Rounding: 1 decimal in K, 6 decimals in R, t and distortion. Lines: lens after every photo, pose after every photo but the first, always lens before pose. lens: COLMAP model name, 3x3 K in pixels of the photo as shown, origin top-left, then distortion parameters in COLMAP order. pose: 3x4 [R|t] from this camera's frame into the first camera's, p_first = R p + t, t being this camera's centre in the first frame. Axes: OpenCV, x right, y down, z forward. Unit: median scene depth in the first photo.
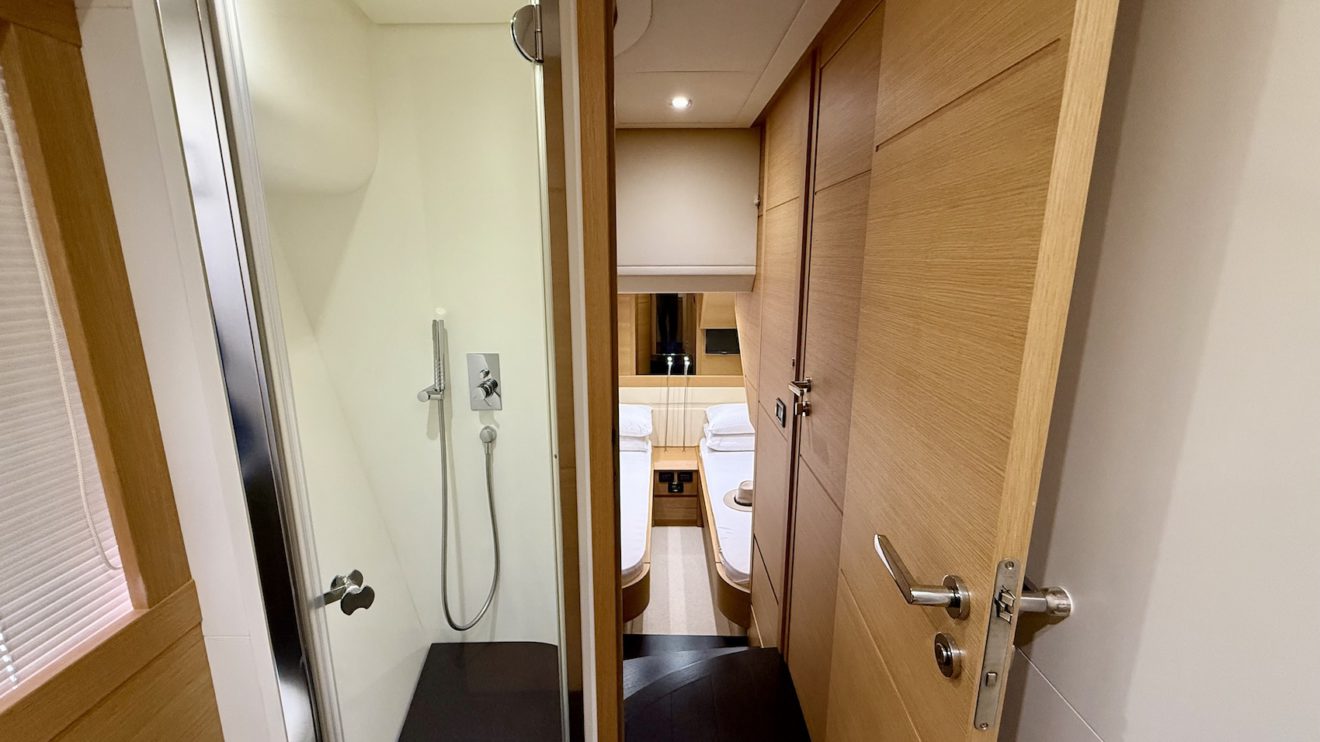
lens RADIAL K [[526.2, 0, 662.1], [0, 526.2, 367.4], [0, 0, 1]] dist [0.002172, -0.000630]
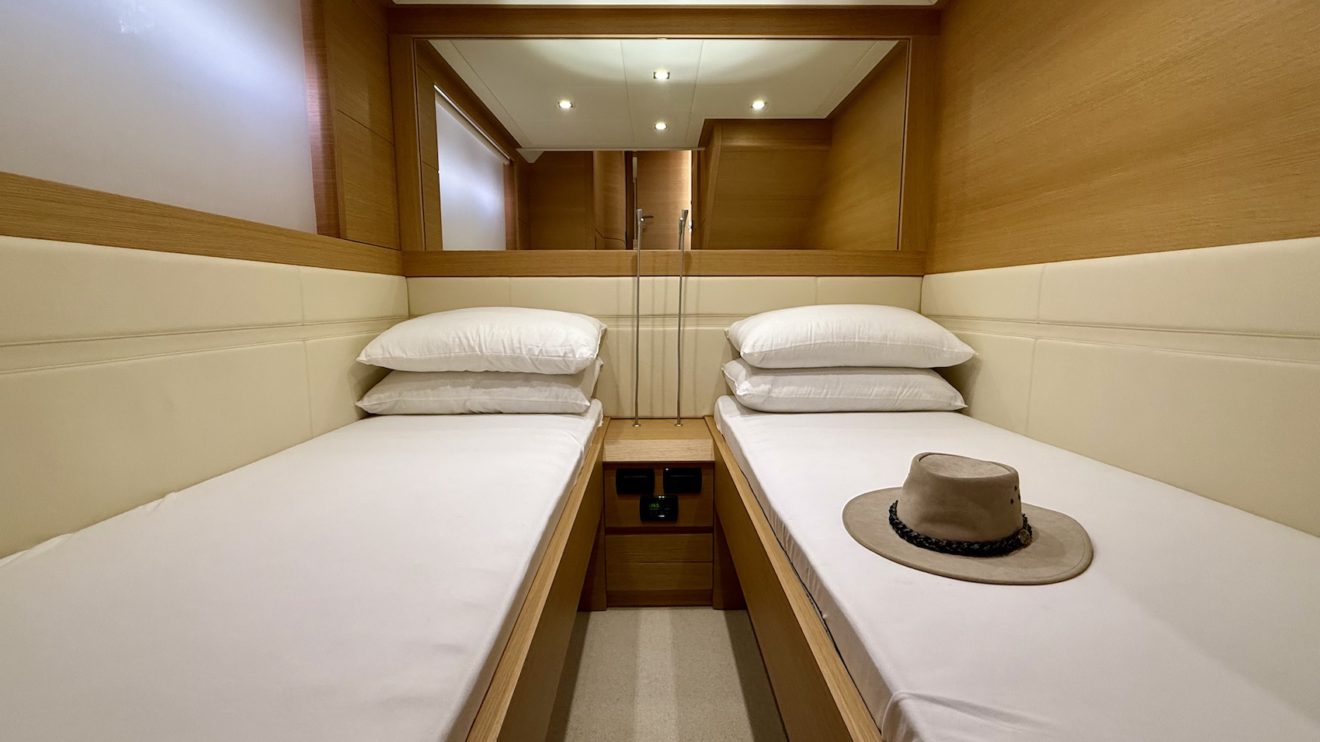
lens RADIAL K [[526.2, 0, 651.2], [0, 526.2, 369.8], [0, 0, 1]] dist [0.002172, -0.000630]
pose [[0.999939, -0.007840, -0.007841, 0.023503], [0.007162, 0.996517, -0.083085, 0.156607], [0.008465, 0.083024, 0.996512, 0.594092]]
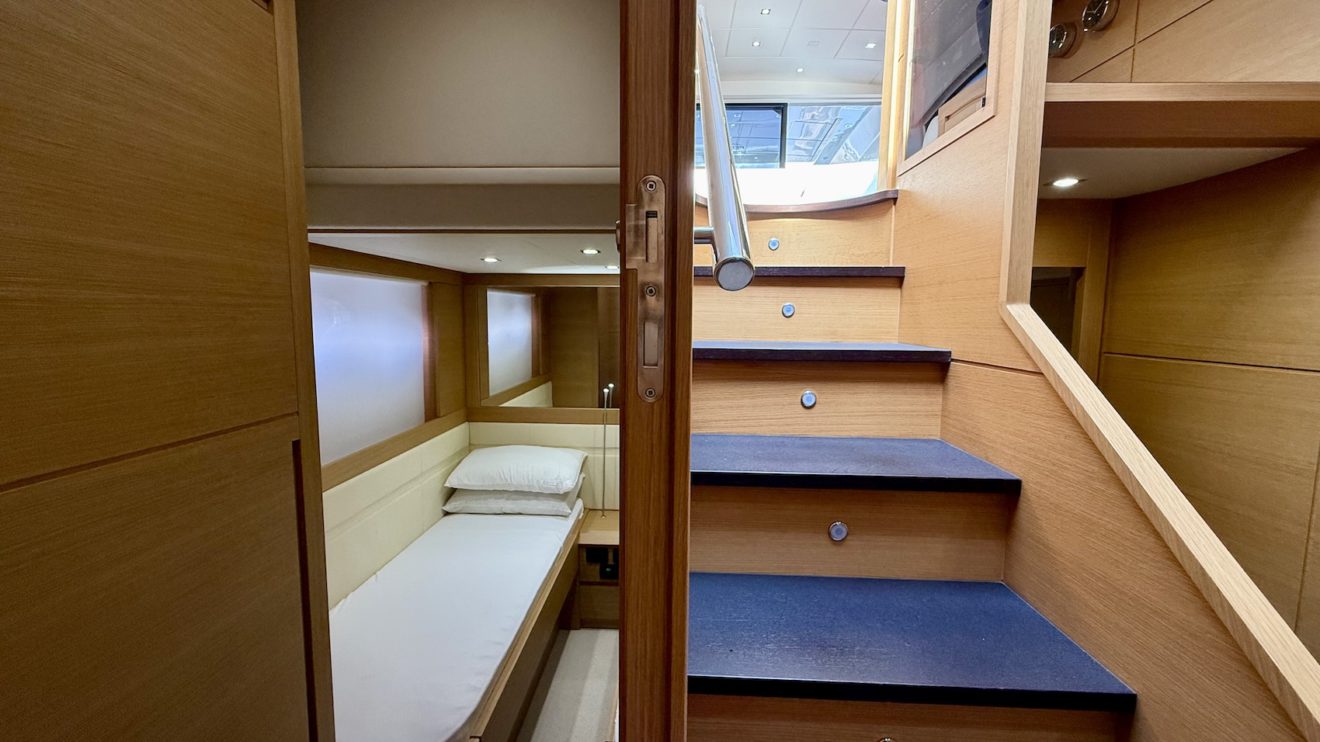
lens RADIAL K [[526.2, 0, 657.3], [0, 526.2, 364.4], [0, 0, 1]] dist [0.002172, -0.000630]
pose [[0.998680, 0.007894, -0.050761, 0.118579], [-0.013809, 0.993006, -0.117250, 0.040189], [0.049480, 0.117796, 0.991804, 0.290053]]
